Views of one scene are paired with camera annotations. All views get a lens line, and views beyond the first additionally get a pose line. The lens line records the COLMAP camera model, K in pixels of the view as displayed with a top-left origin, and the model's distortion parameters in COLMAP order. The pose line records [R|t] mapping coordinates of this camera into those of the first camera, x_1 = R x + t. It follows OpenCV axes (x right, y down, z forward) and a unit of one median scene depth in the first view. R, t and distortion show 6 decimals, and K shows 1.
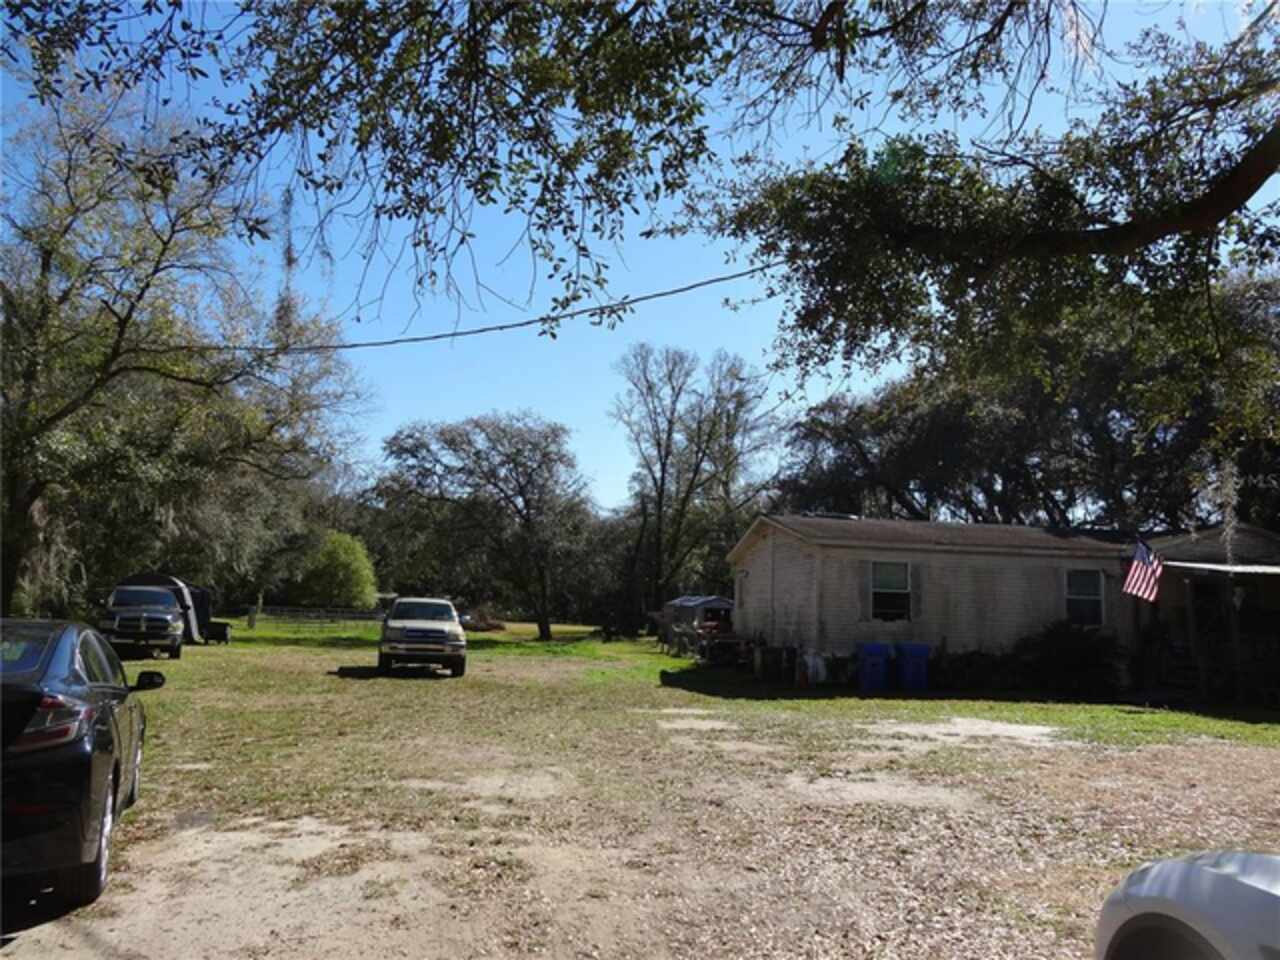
lens RADIAL K [[933.6, 0, 640.0], [0, 933.6, 480.0], [0, 0, 1]] dist [-0.001677, -0.001193]
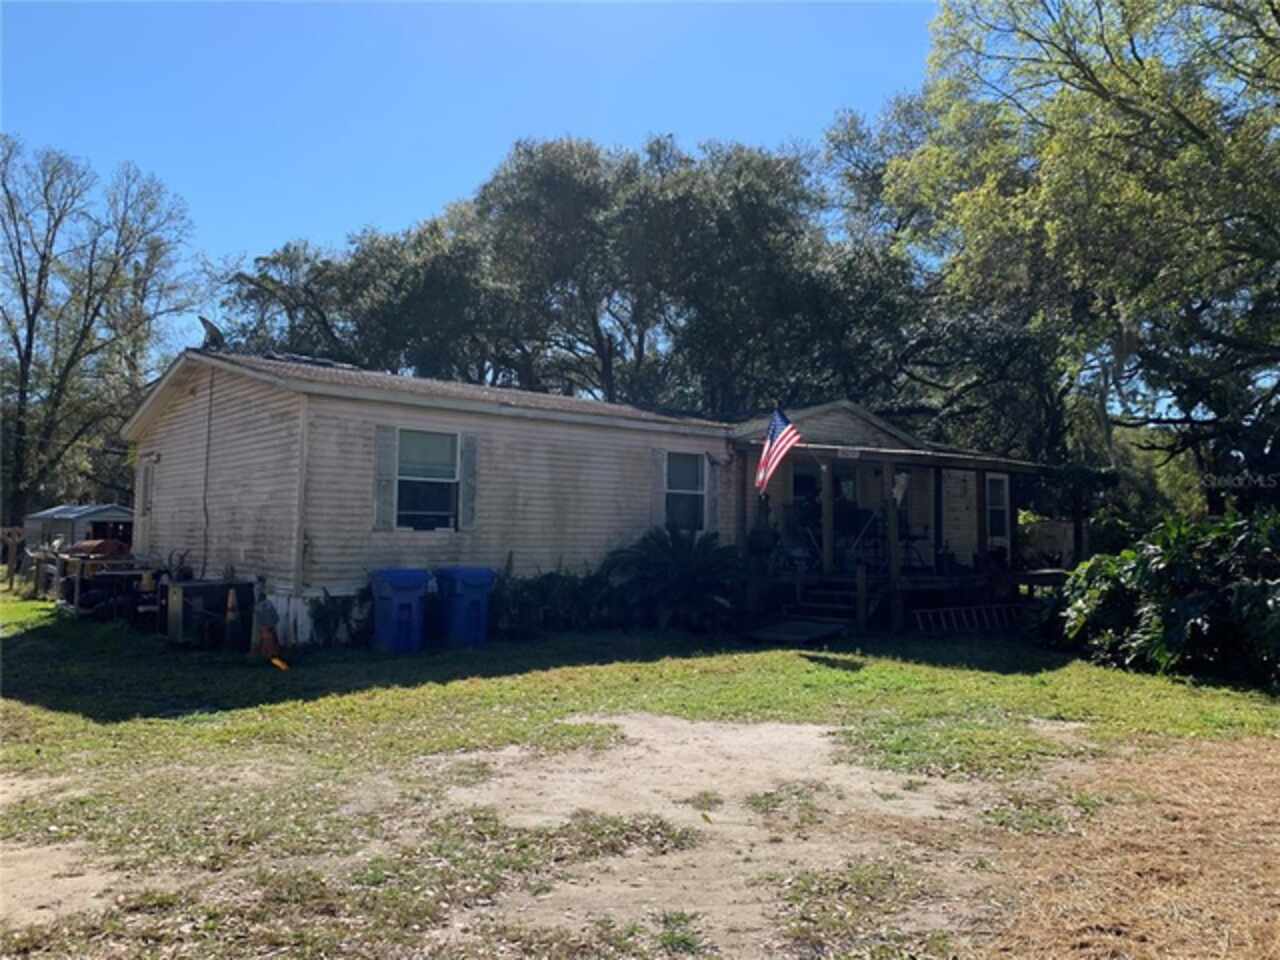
lens RADIAL K [[969.5, 0, 637.5], [0, 969.5, 440.8], [0, 0, 1]] dist [-0.003069, -0.001907]
pose [[0.839240, 0.031075, 0.542873, 0.018710], [-0.059502, 0.997619, 0.034880, 0.026046], [-0.540496, -0.061574, 0.839090, 0.166270]]
